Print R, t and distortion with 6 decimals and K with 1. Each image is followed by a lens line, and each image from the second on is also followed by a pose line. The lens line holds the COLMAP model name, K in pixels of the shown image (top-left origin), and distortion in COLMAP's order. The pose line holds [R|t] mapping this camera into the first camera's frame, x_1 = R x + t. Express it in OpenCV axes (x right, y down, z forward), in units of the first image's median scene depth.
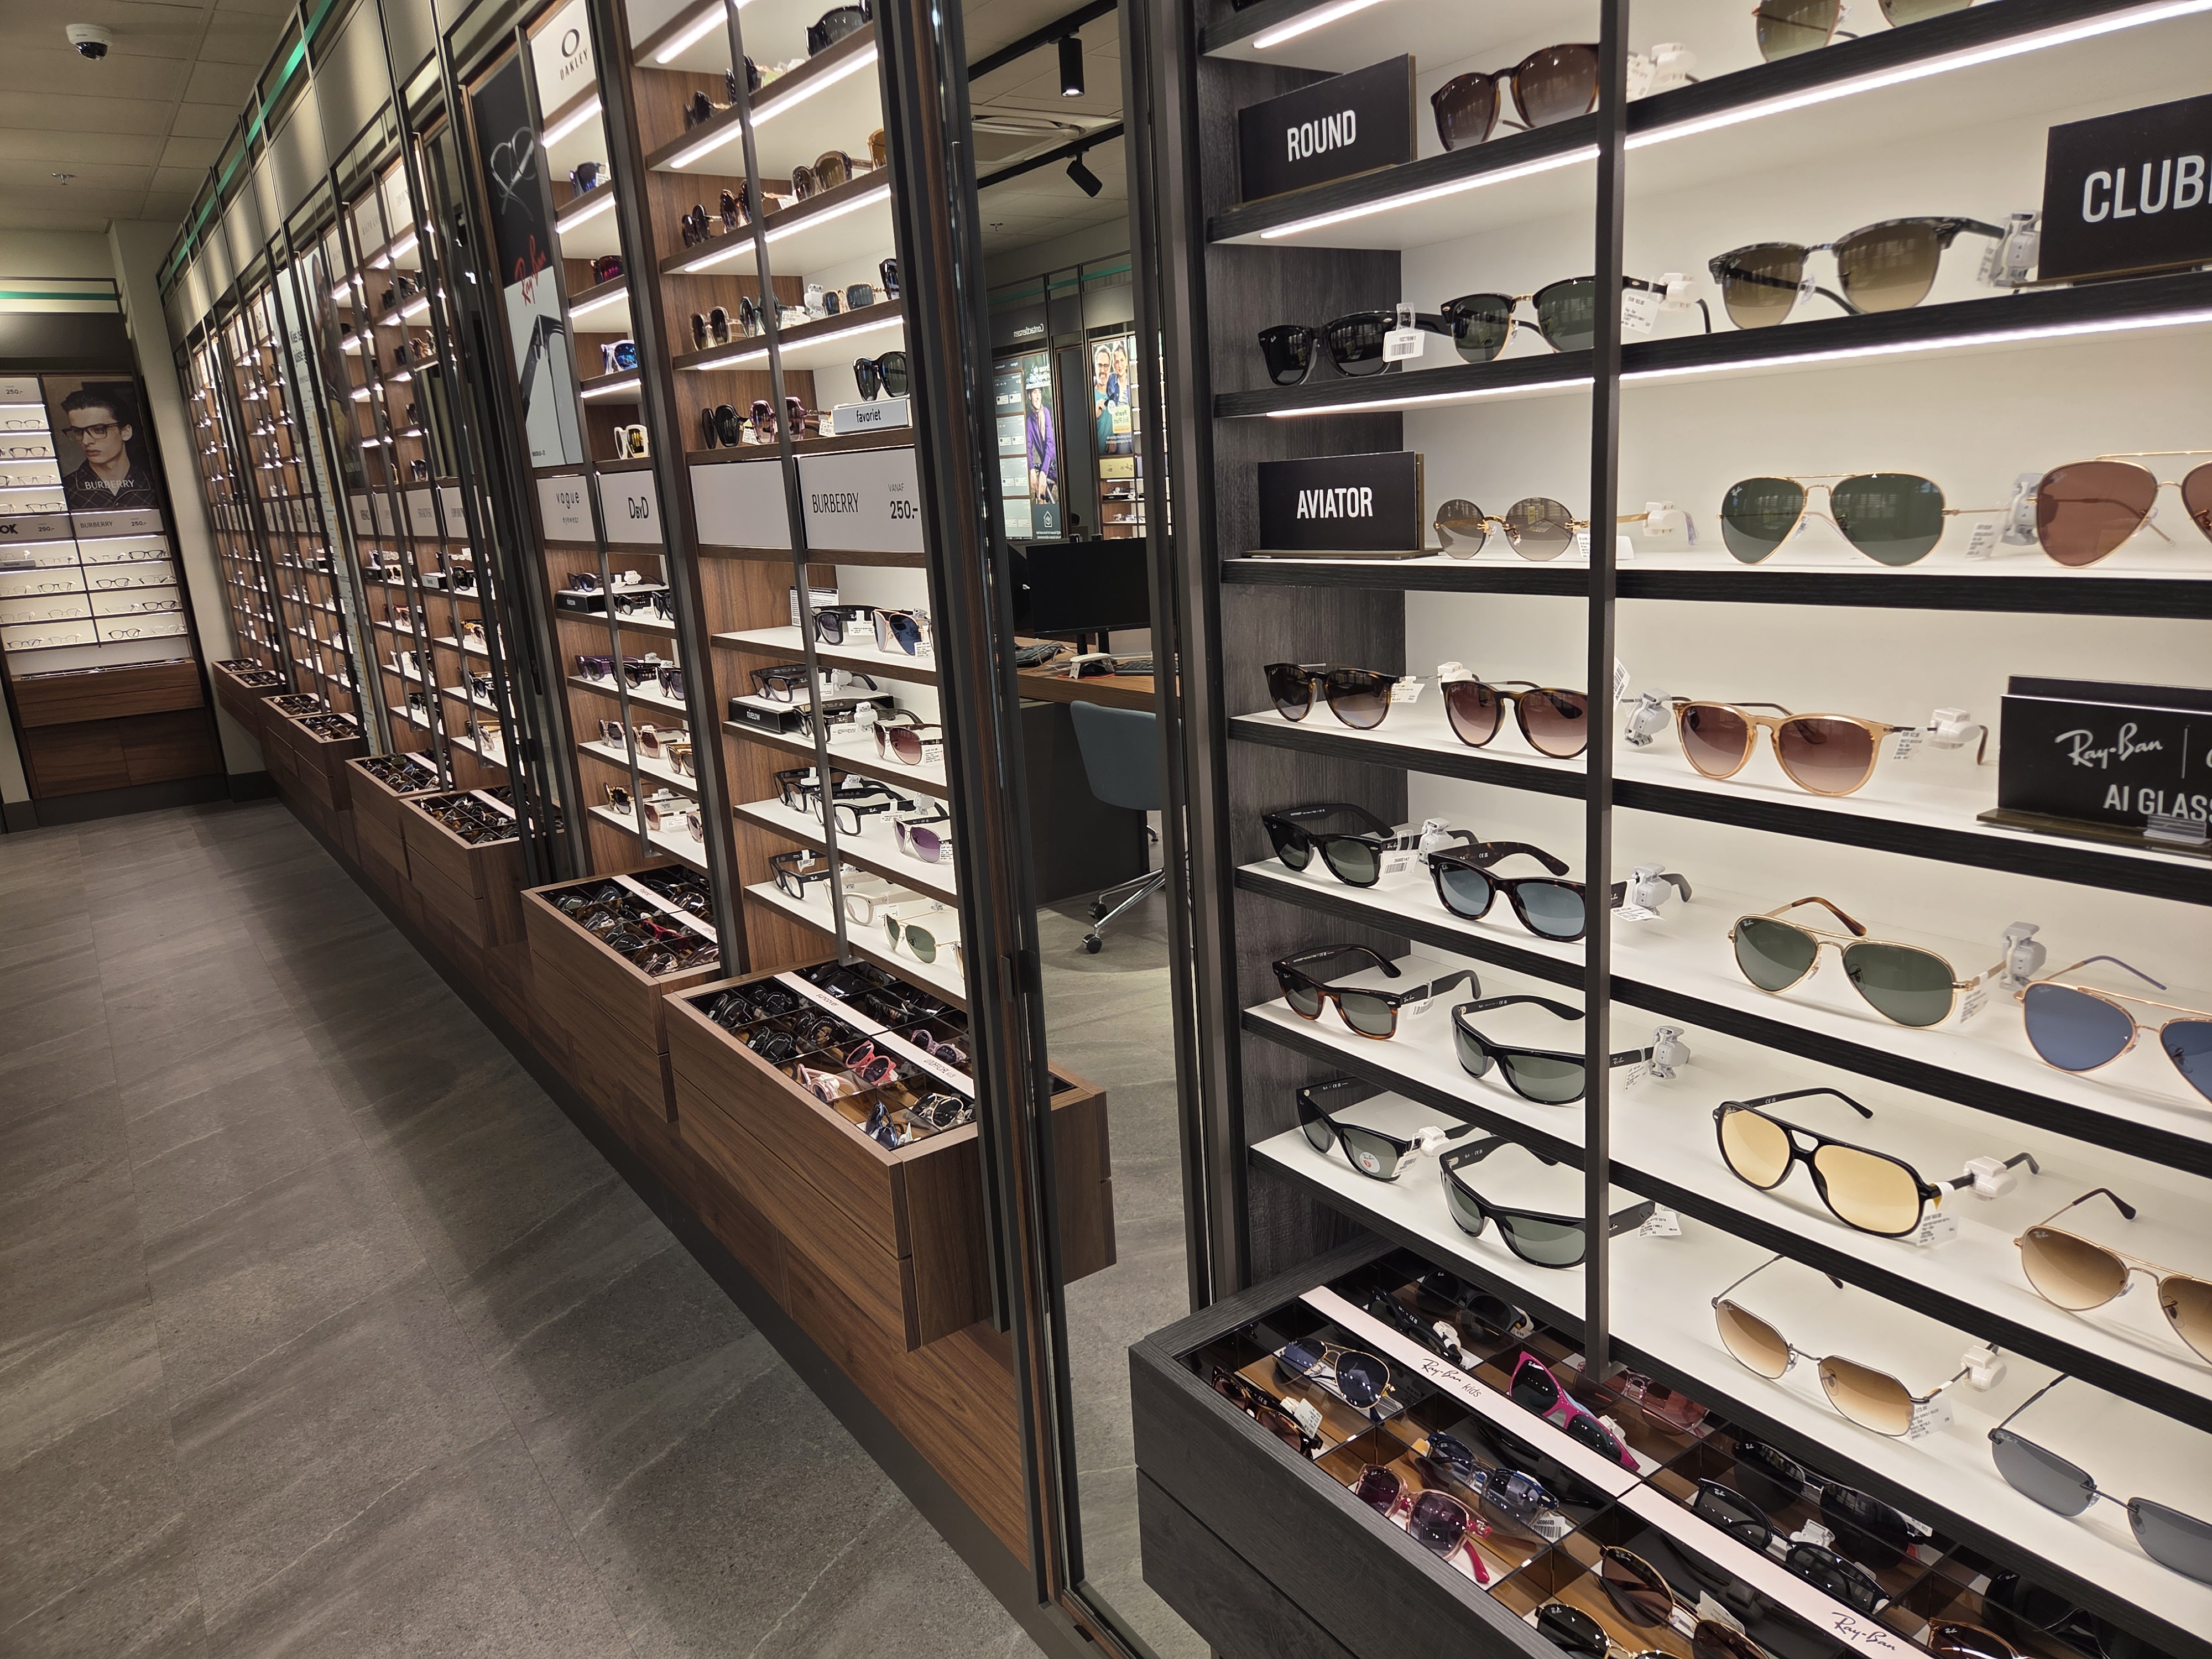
lens RADIAL K [[1463.9, 0, 1114.4], [0, 1463.9, 813.2], [0, 0, 1]] dist [0.067309, -0.047522]
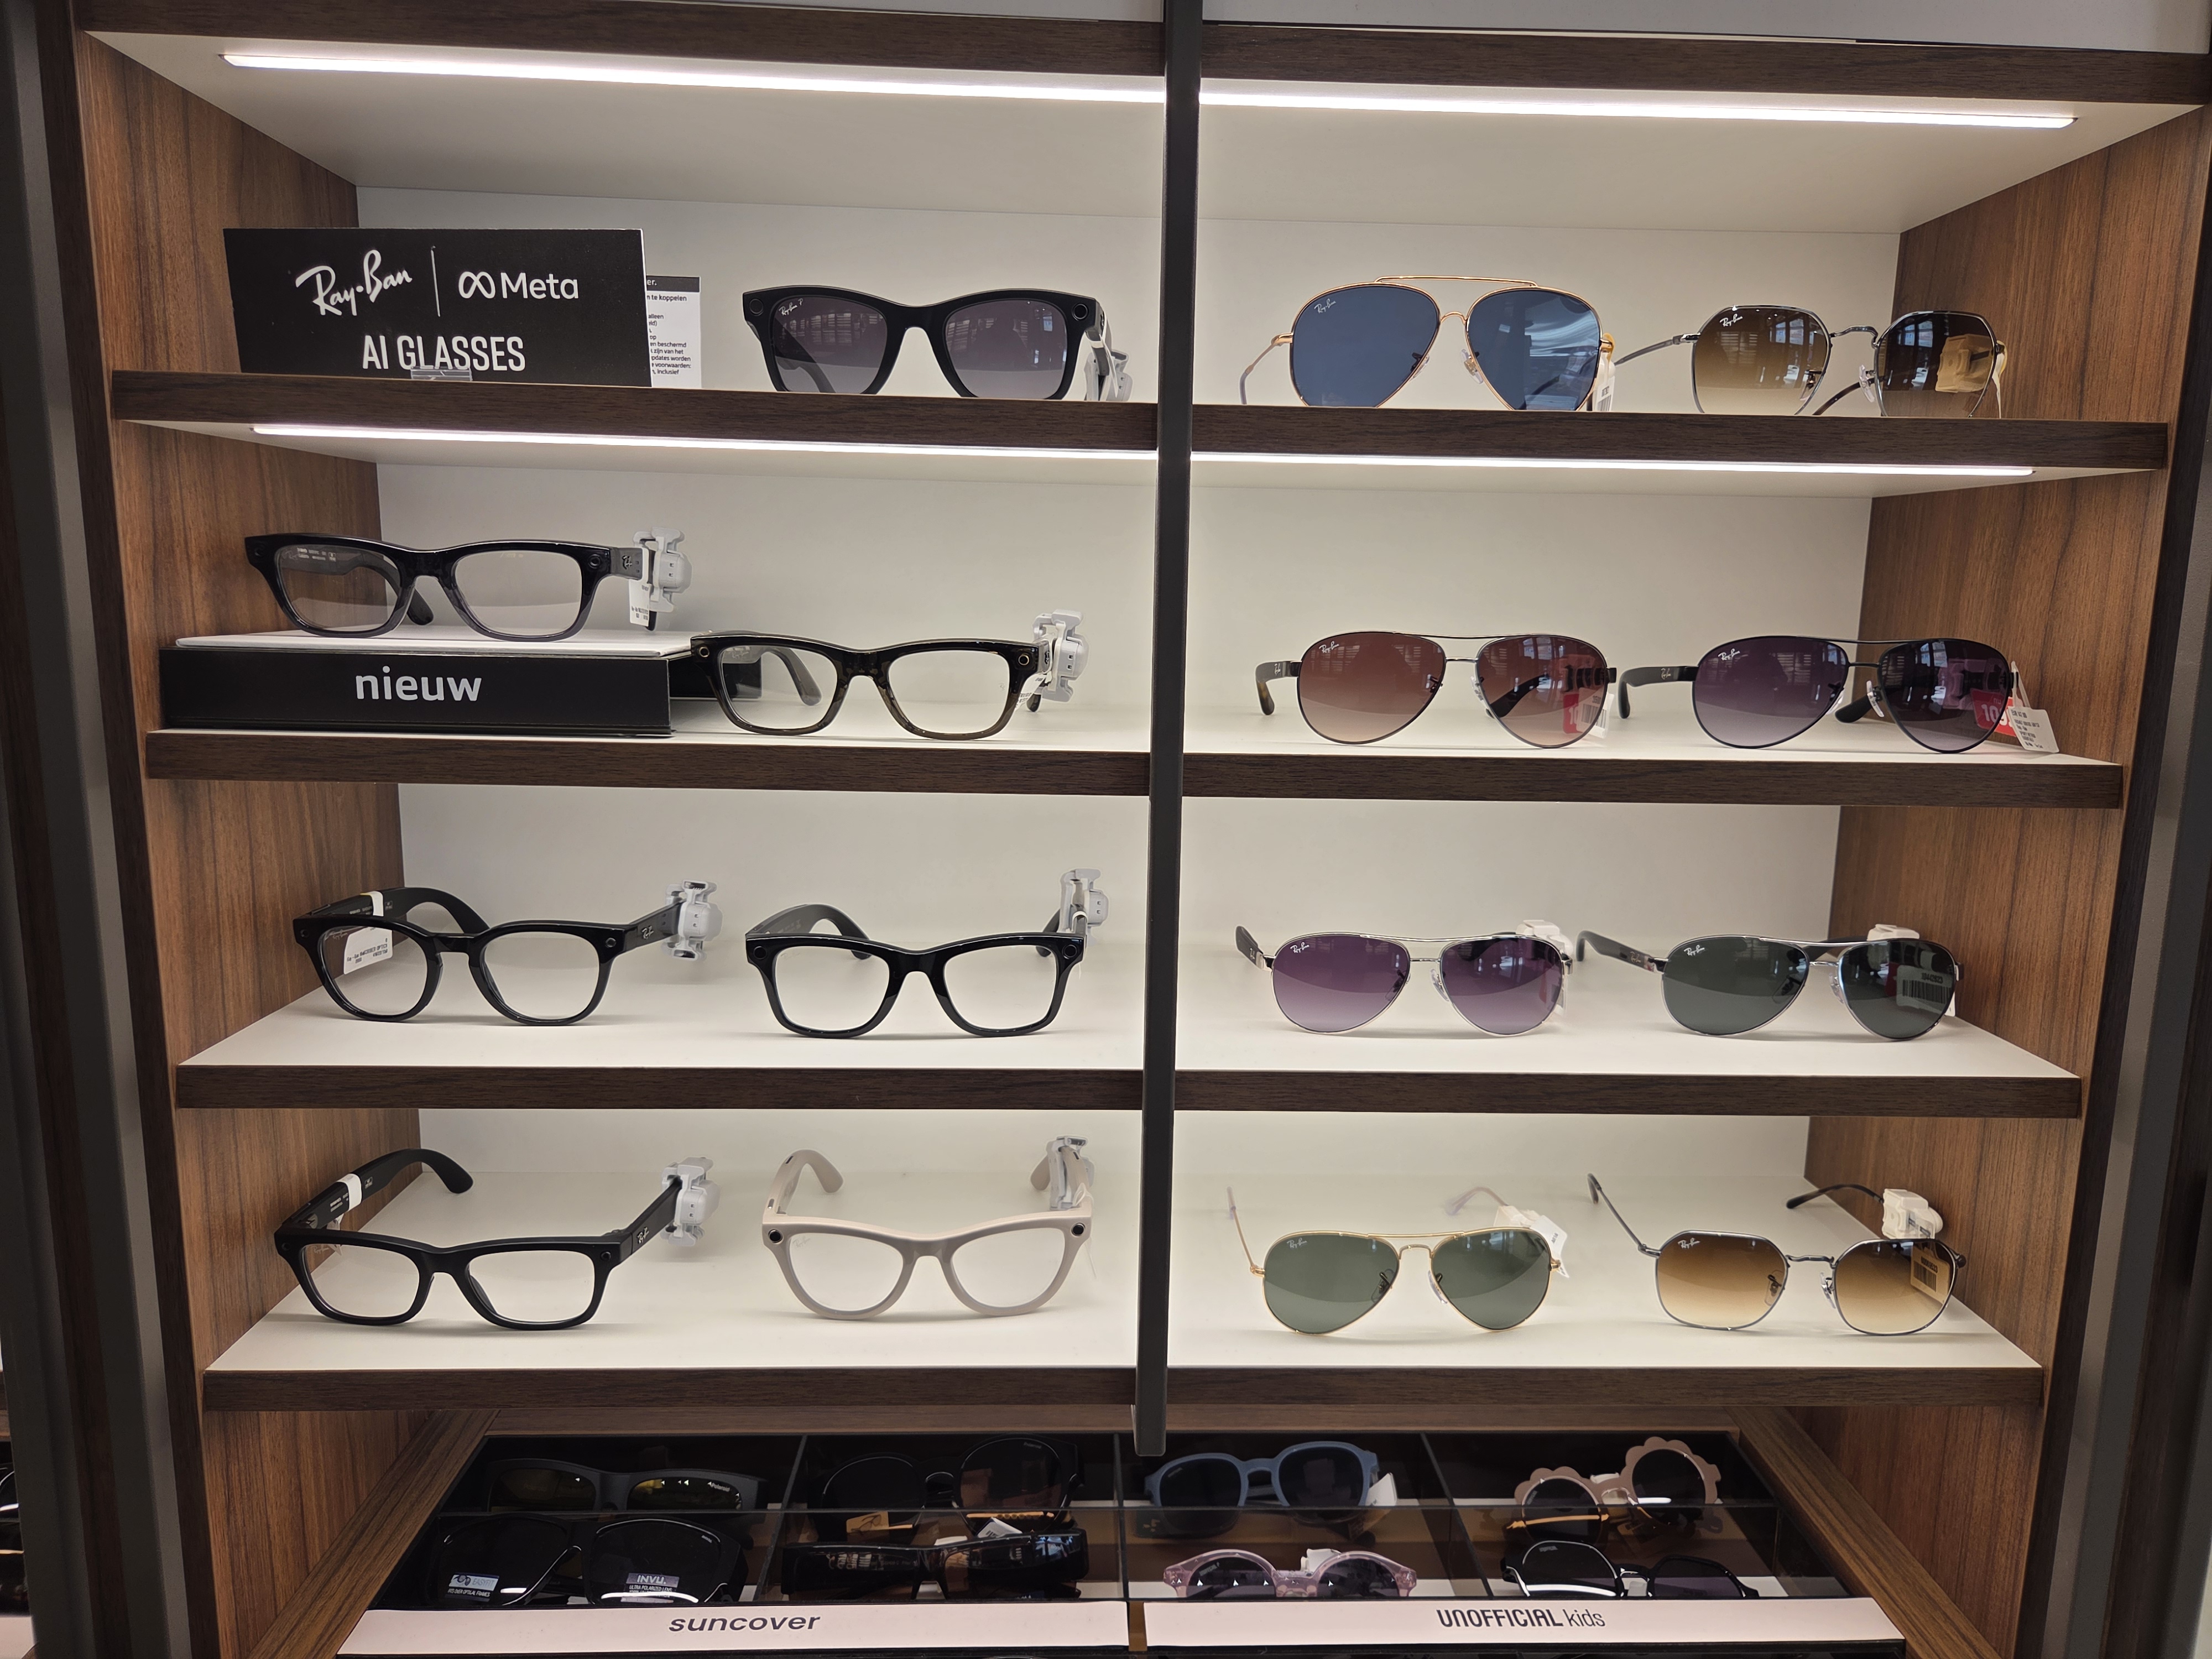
lens RADIAL K [[1471.5, 0, 1118.4], [0, 1471.5, 825.4], [0, 0, 1]] dist [0.071453, -0.056527]
pose [[0.544695, -0.059086, 0.836550, -0.085549], [0.139867, 0.989944, -0.021149, -0.049526], [-0.826888, 0.128525, 0.547482, 0.270698]]
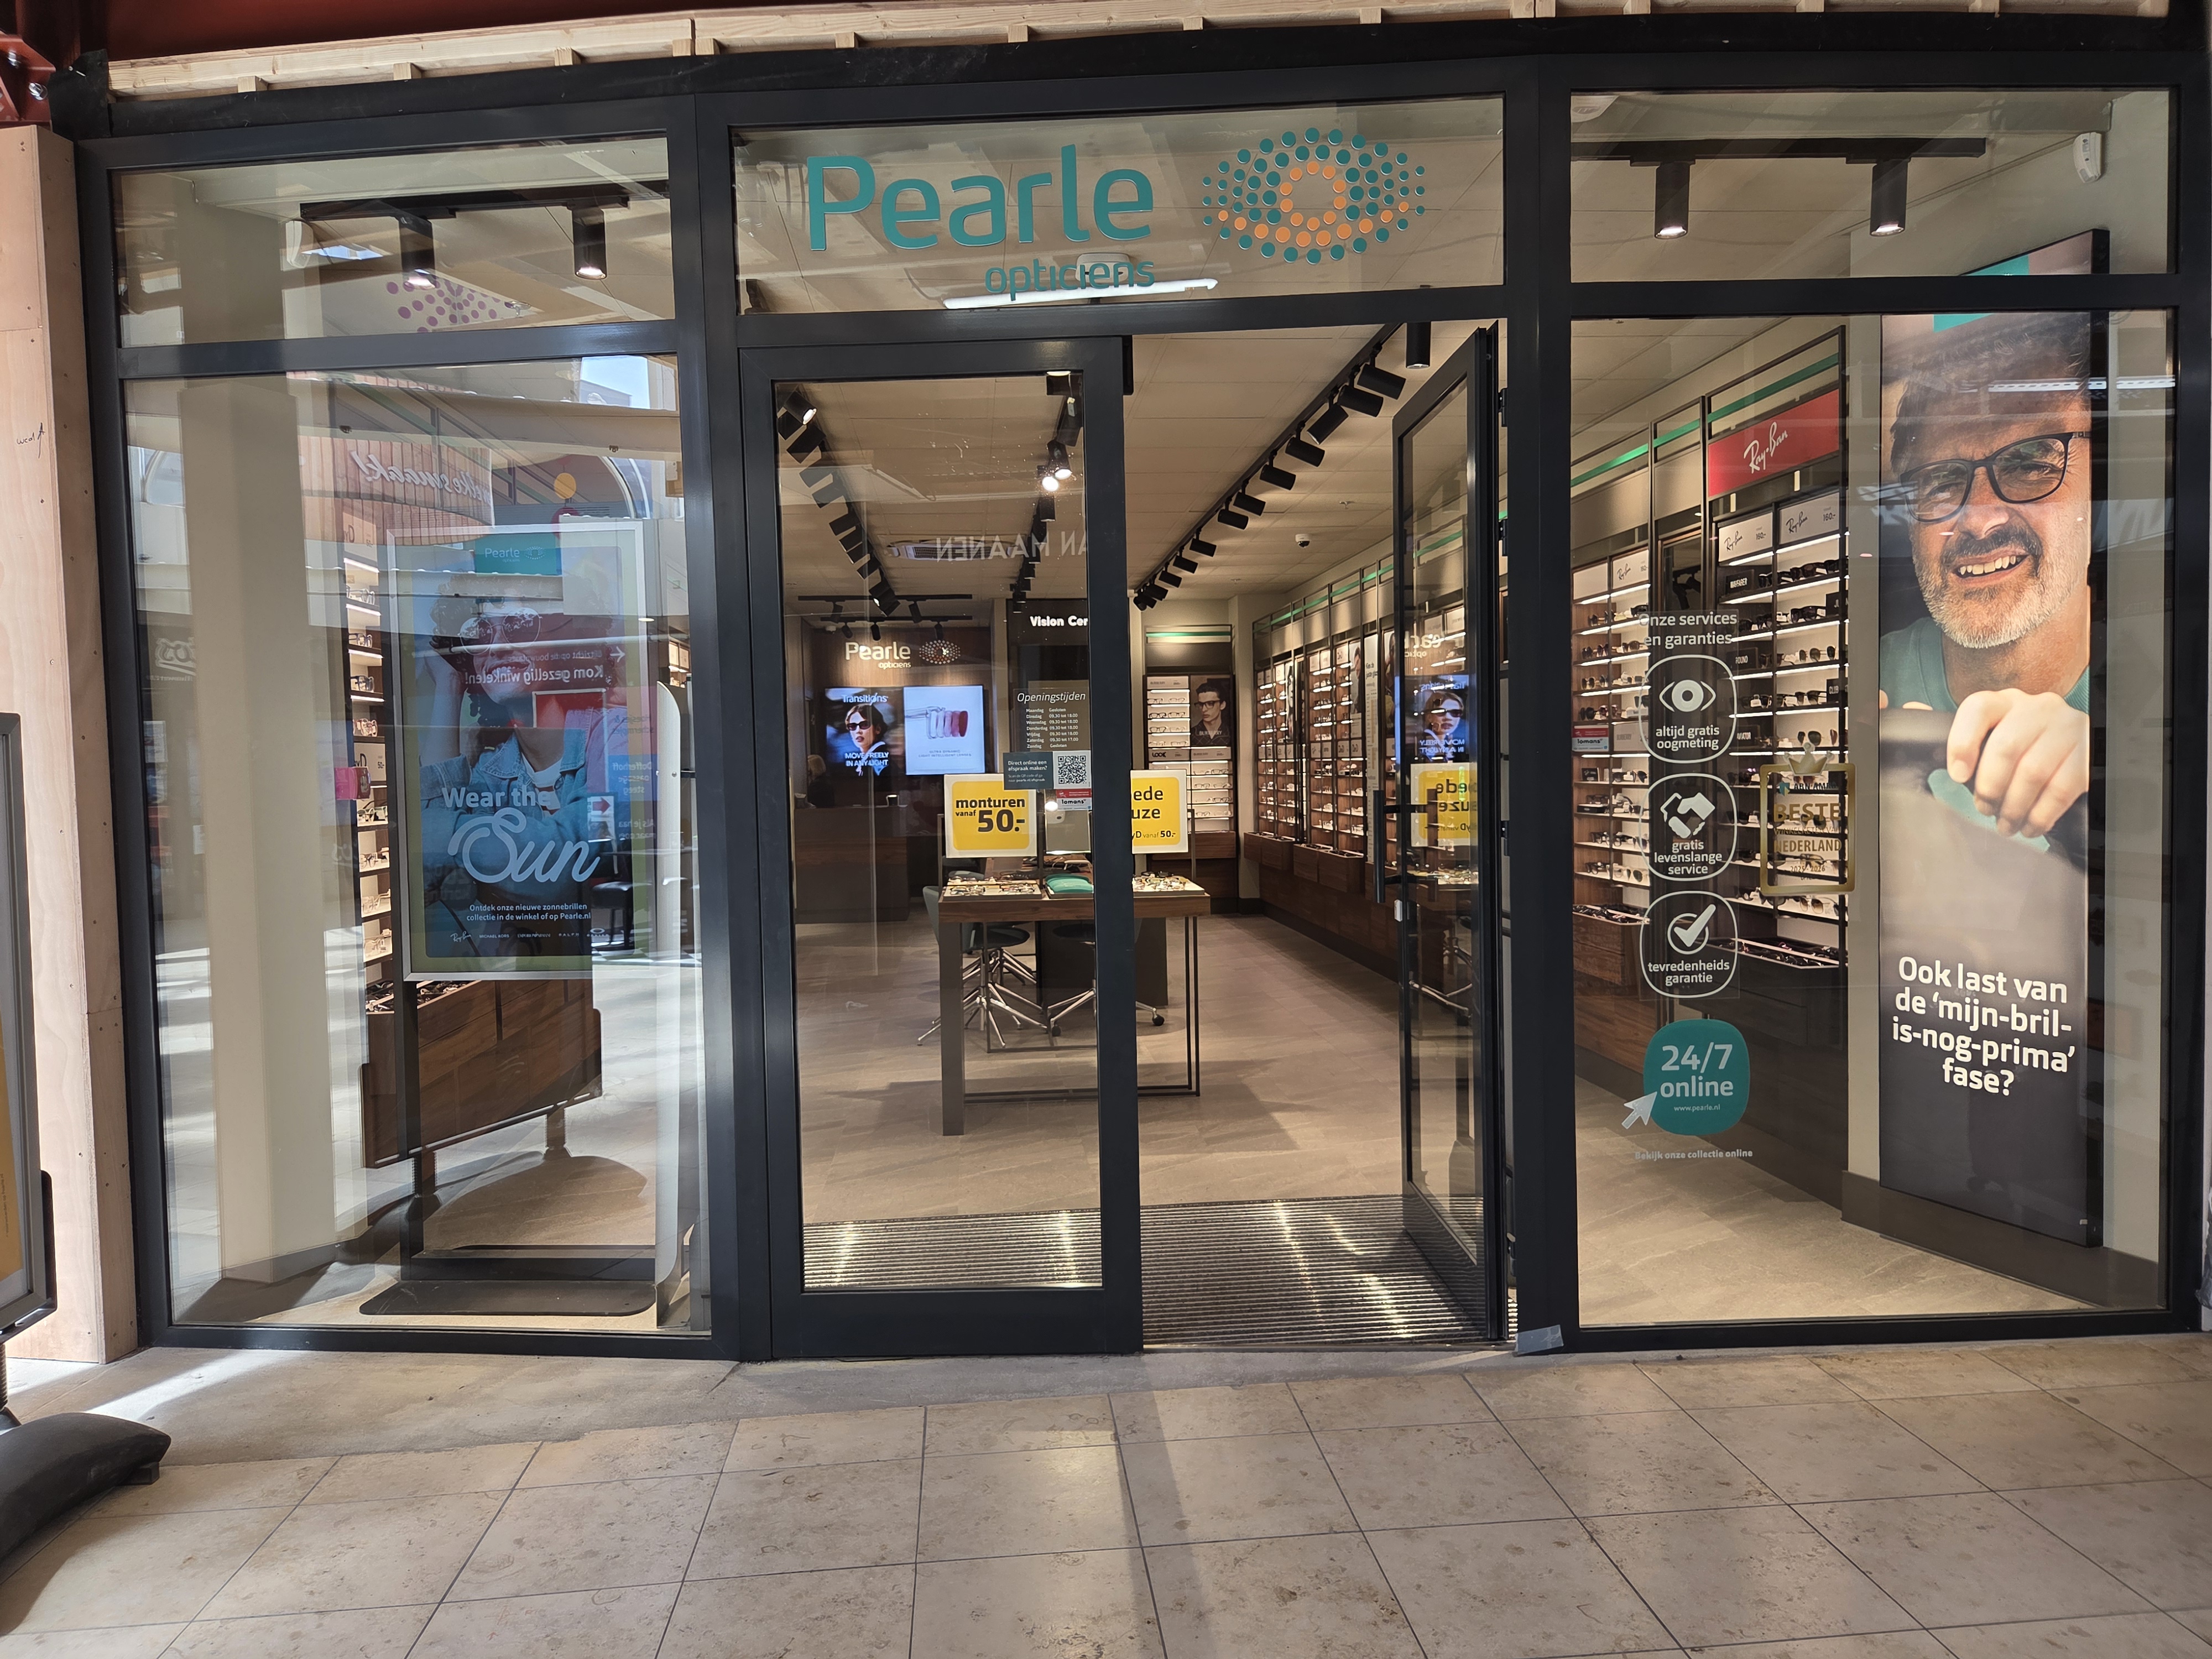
lens RADIAL K [[1462.5, 0, 1096.7], [0, 1462.5, 830.2], [0, 0, 1]] dist [0.066981, -0.047626]
pose [[0.861341, 0.065101, -0.503839, 0.363893], [-0.147501, 0.981081, -0.125395, 0.450603], [0.486143, 0.182324, 0.854648, -1.826350]]
